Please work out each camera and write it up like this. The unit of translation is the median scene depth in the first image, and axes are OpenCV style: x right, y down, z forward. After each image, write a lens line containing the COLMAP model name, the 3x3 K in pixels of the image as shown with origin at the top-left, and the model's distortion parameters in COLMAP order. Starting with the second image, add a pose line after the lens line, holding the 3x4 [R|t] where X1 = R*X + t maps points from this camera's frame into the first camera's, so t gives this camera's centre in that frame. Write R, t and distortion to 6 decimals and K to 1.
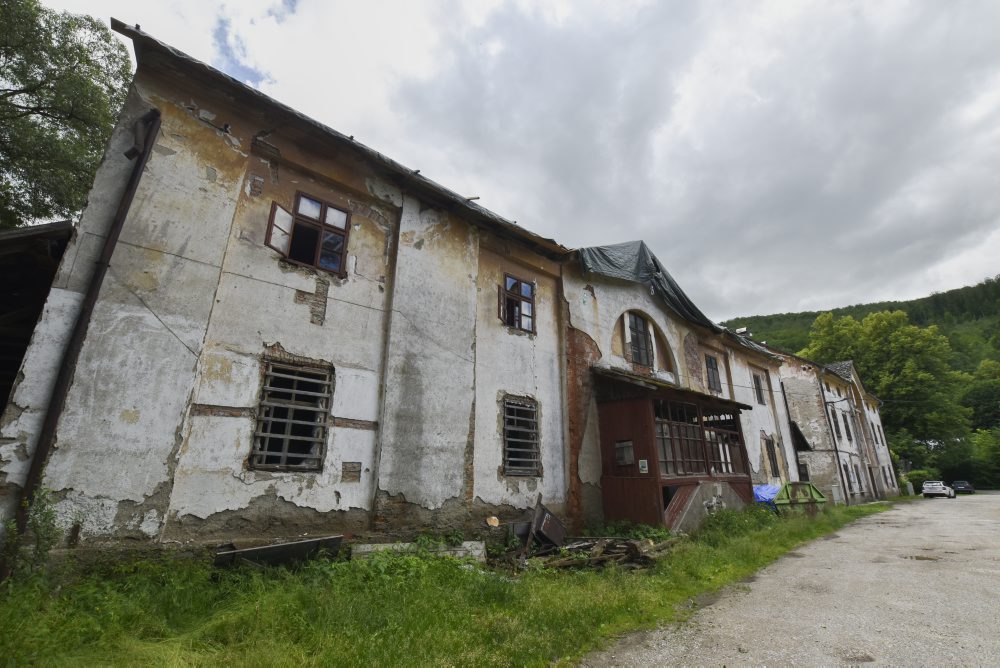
lens RADIAL K [[432.5, 0, 500.0], [0, 432.5, 334.0], [0, 0, 1]] dist [-0.036020, 0.005440]
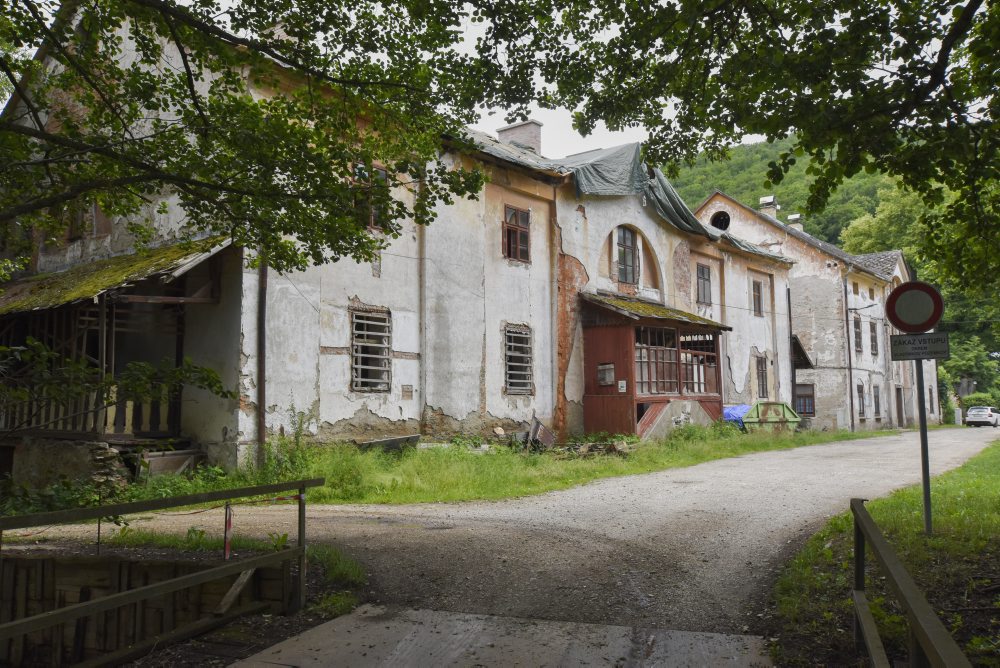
lens RADIAL K [[793.1, 0, 500.0], [0, 793.1, 334.0], [0, 0, 1]] dist [0.001494, 0.001331]
pose [[0.986041, 0.004770, 0.166434, -0.332208], [-0.043152, 0.972757, 0.227774, -0.288073], [-0.160813, -0.231776, 0.959385, -0.921872]]
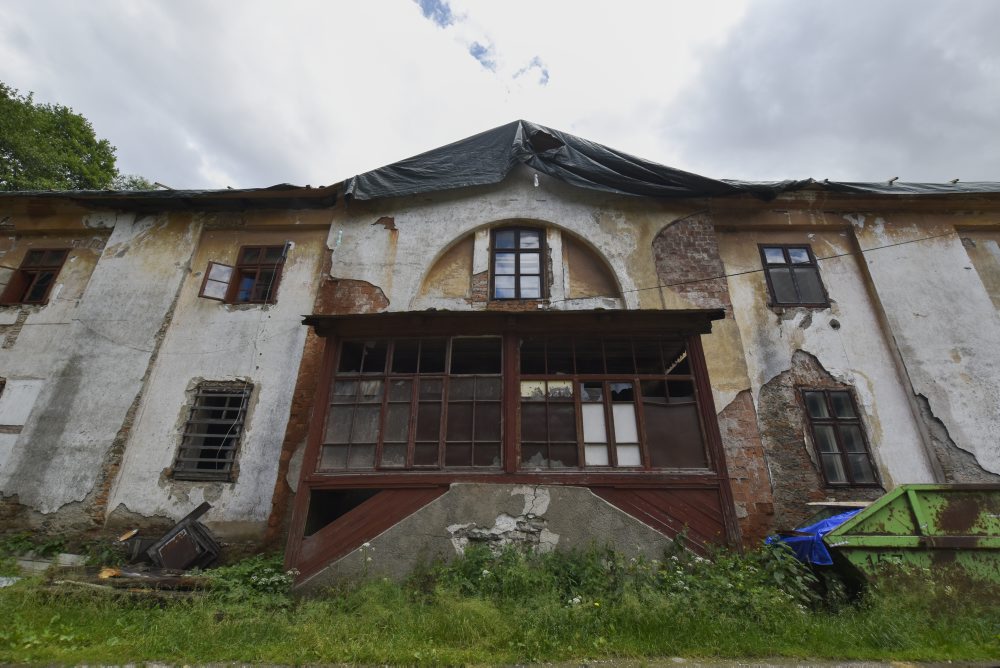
lens RADIAL K [[432.5, 0, 500.0], [0, 432.5, 334.0], [0, 0, 1]] dist [-0.036020, 0.005440]
pose [[0.741539, -0.270129, -0.614125, 0.935772], [0.207284, 0.962823, -0.173219, 0.303698], [0.638086, 0.001150, 0.769965, 0.721286]]
